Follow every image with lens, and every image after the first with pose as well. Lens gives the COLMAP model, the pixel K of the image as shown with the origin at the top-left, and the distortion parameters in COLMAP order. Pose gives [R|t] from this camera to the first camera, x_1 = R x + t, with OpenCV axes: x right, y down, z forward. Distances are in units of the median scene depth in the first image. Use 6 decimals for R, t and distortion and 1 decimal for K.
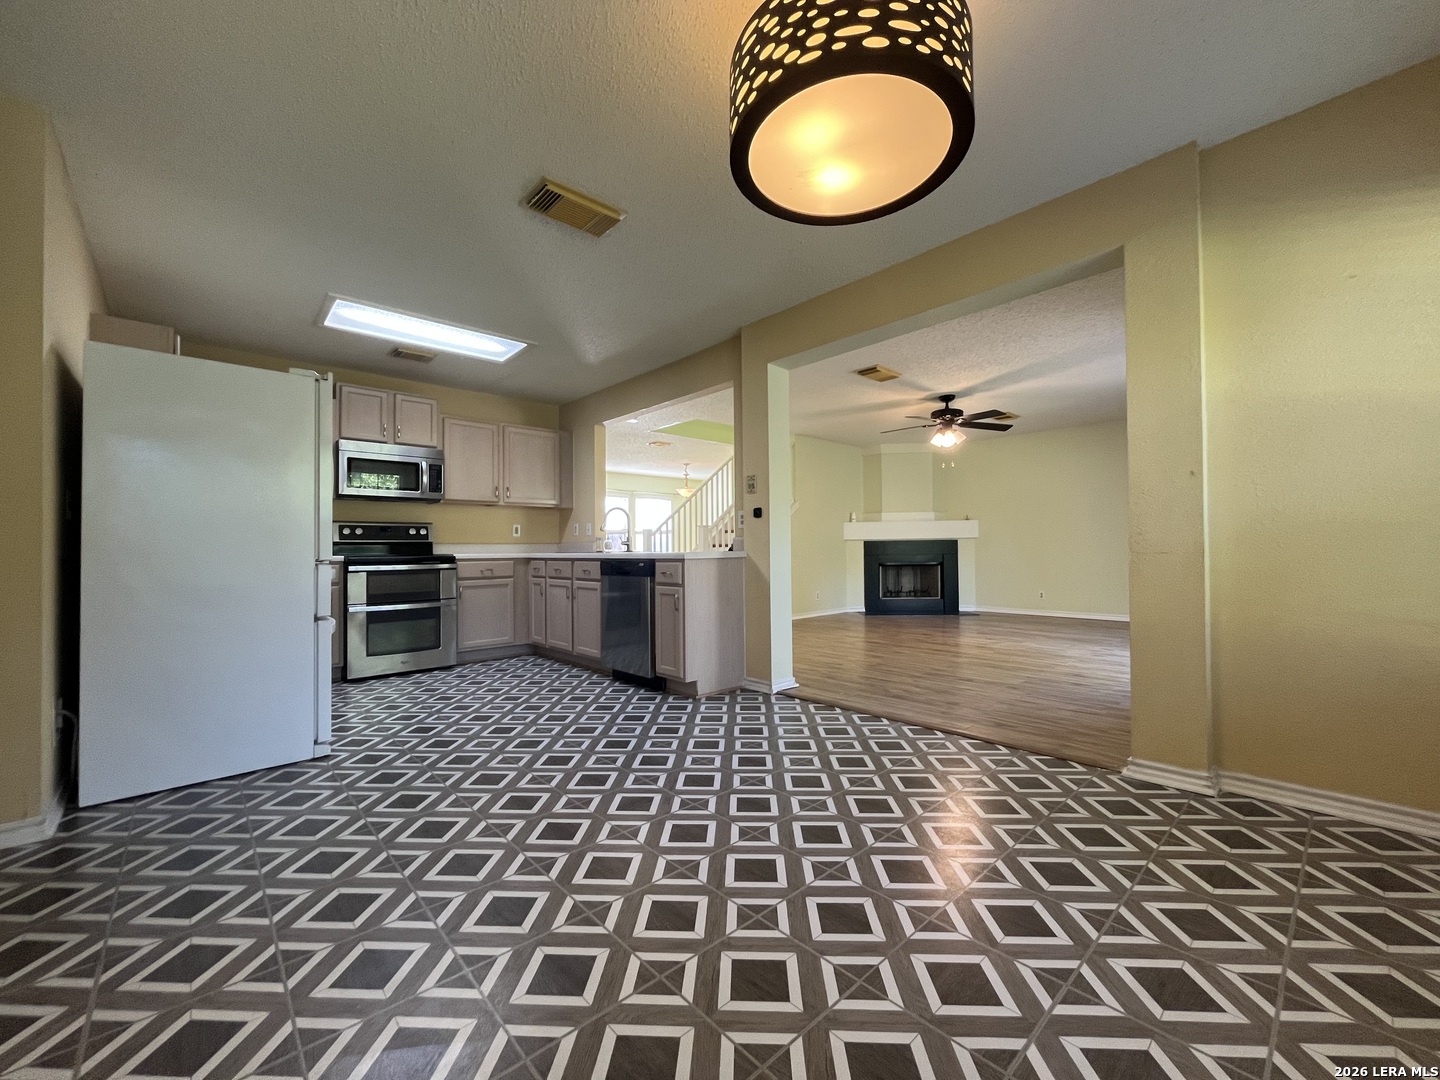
lens RADIAL K [[581.4, 0, 716.2], [0, 581.4, 539.7], [0, 0, 1]] dist [-0.001413, -0.000088]
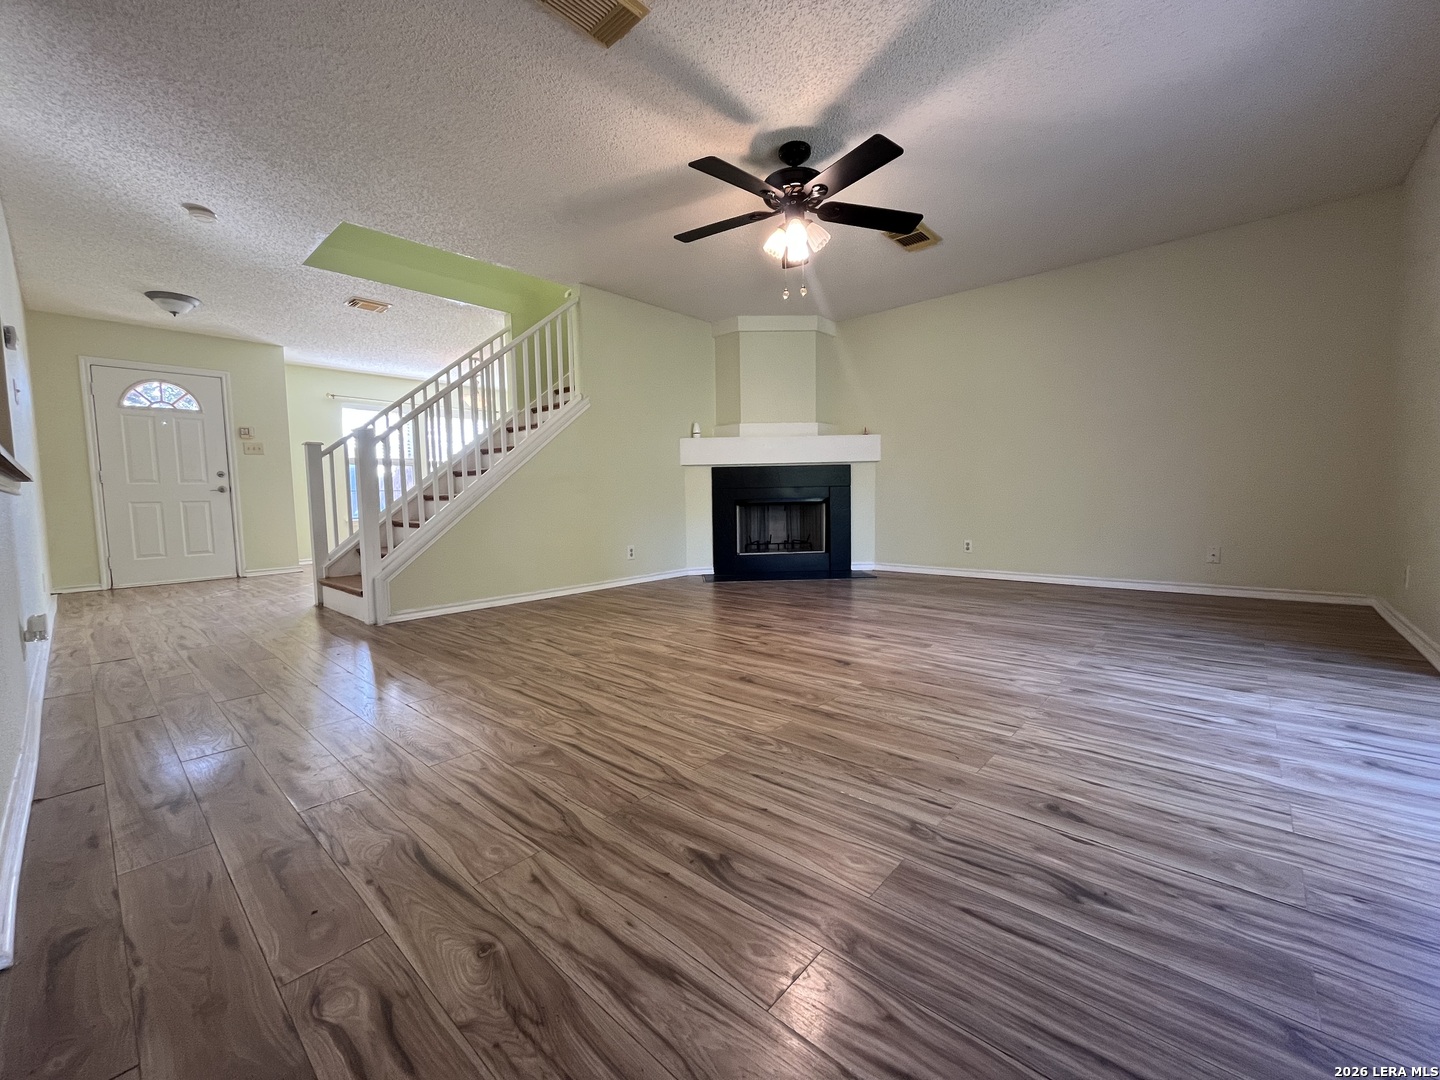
lens RADIAL K [[581.4, 0, 716.2], [0, 581.4, 539.7], [0, 0, 1]] dist [-0.001413, -0.000088]
pose [[0.995259, -0.015267, 0.096052, 0.412662], [0.006505, 0.995840, 0.090882, 0.051188], [-0.097040, -0.089827, 0.991219, 0.728993]]
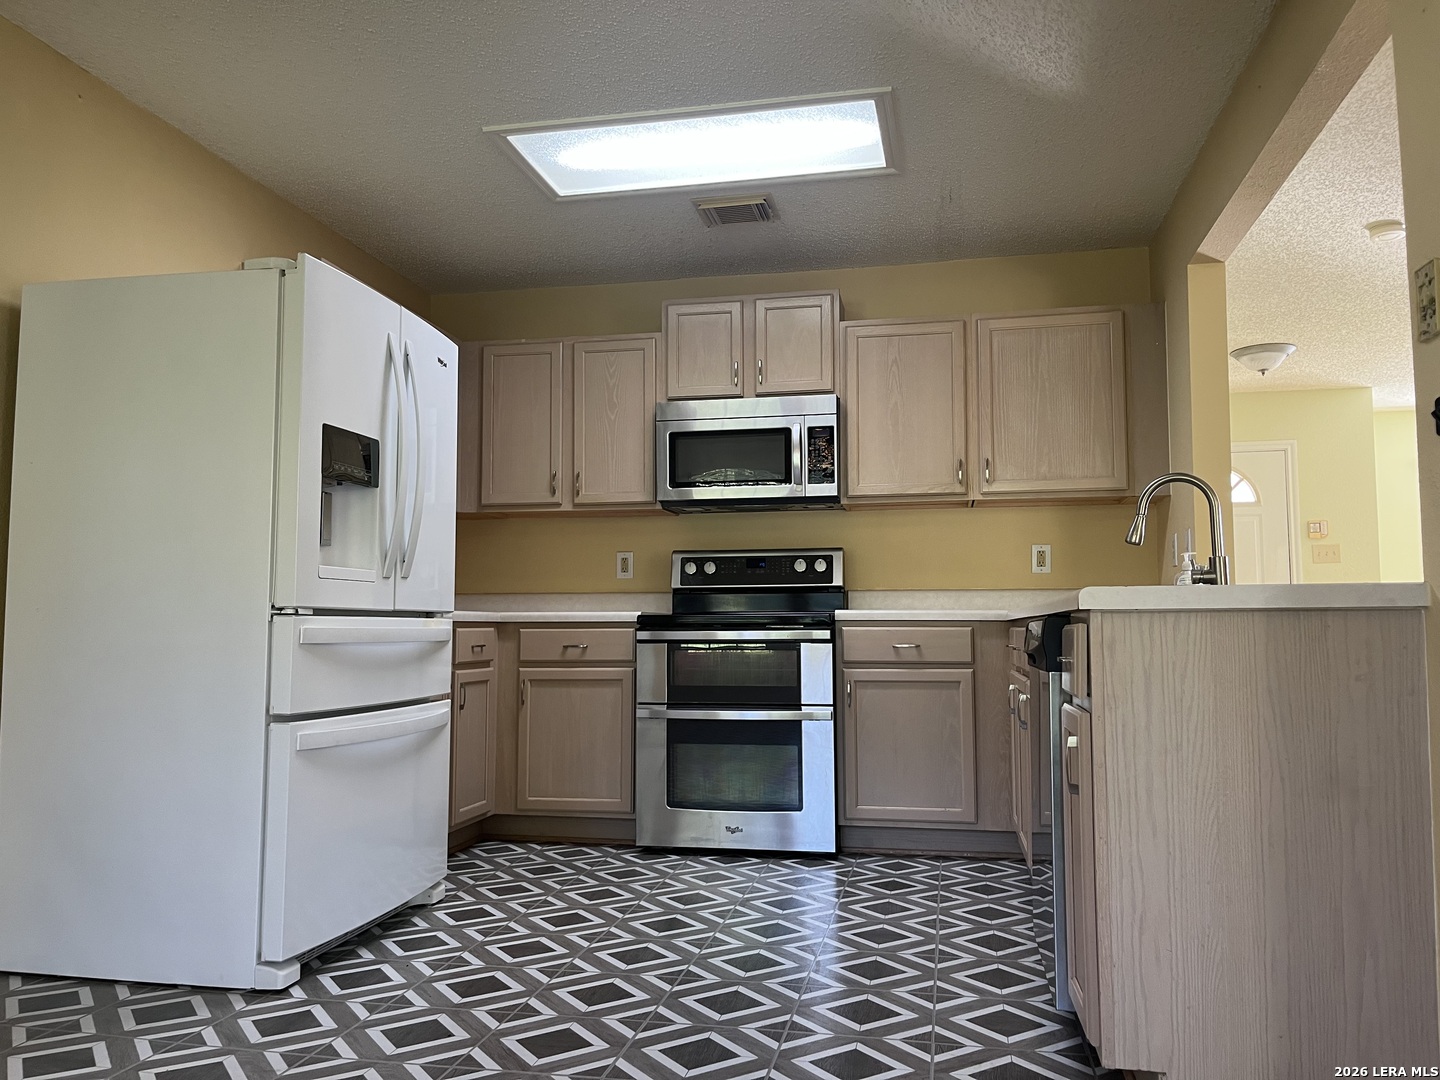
lens RADIAL K [[1086.3, 0, 716.1], [0, 1086.3, 543.3], [0, 0, 1]] dist [0.074577, -0.103718]
pose [[0.585342, -0.055457, -0.808888, 0.233411], [0.010176, 0.998082, -0.061064, 0.027619], [0.810723, 0.027512, 0.584783, 0.477435]]
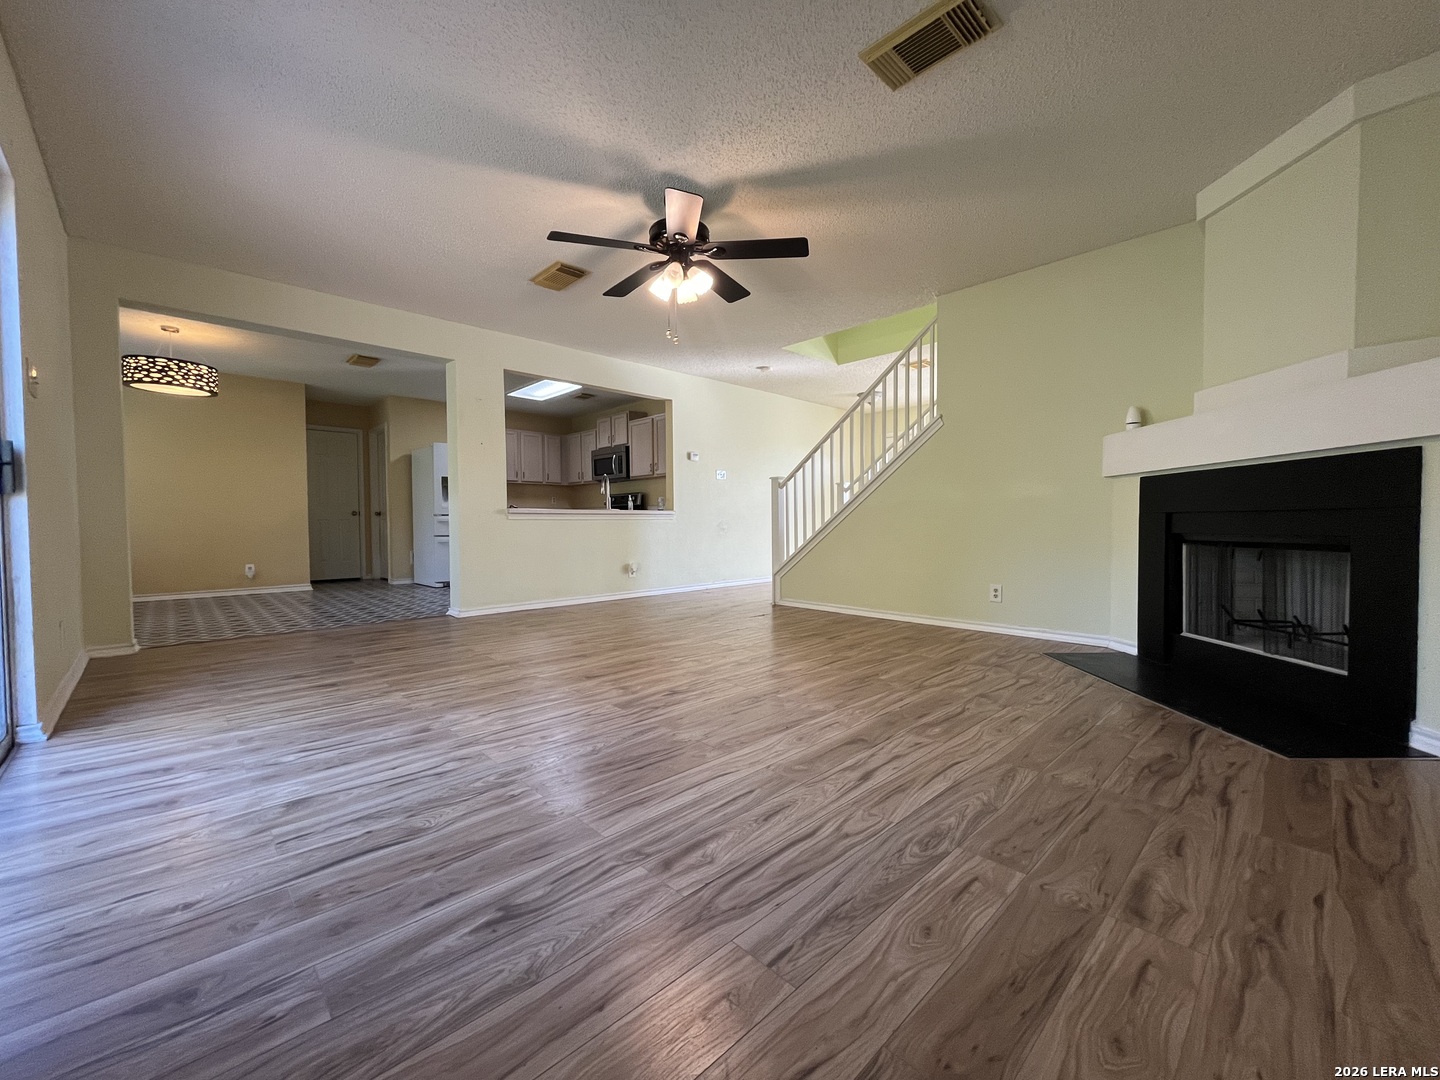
lens RADIAL K [[581.4, 0, 716.2], [0, 581.4, 539.7], [0, 0, 1]] dist [-0.001413, -0.000088]
pose [[0.020265, 0.042481, -0.998892, 1.354430], [0.024006, 0.998788, 0.042964, 0.044742], [0.999506, -0.024850, 0.019221, 1.495823]]
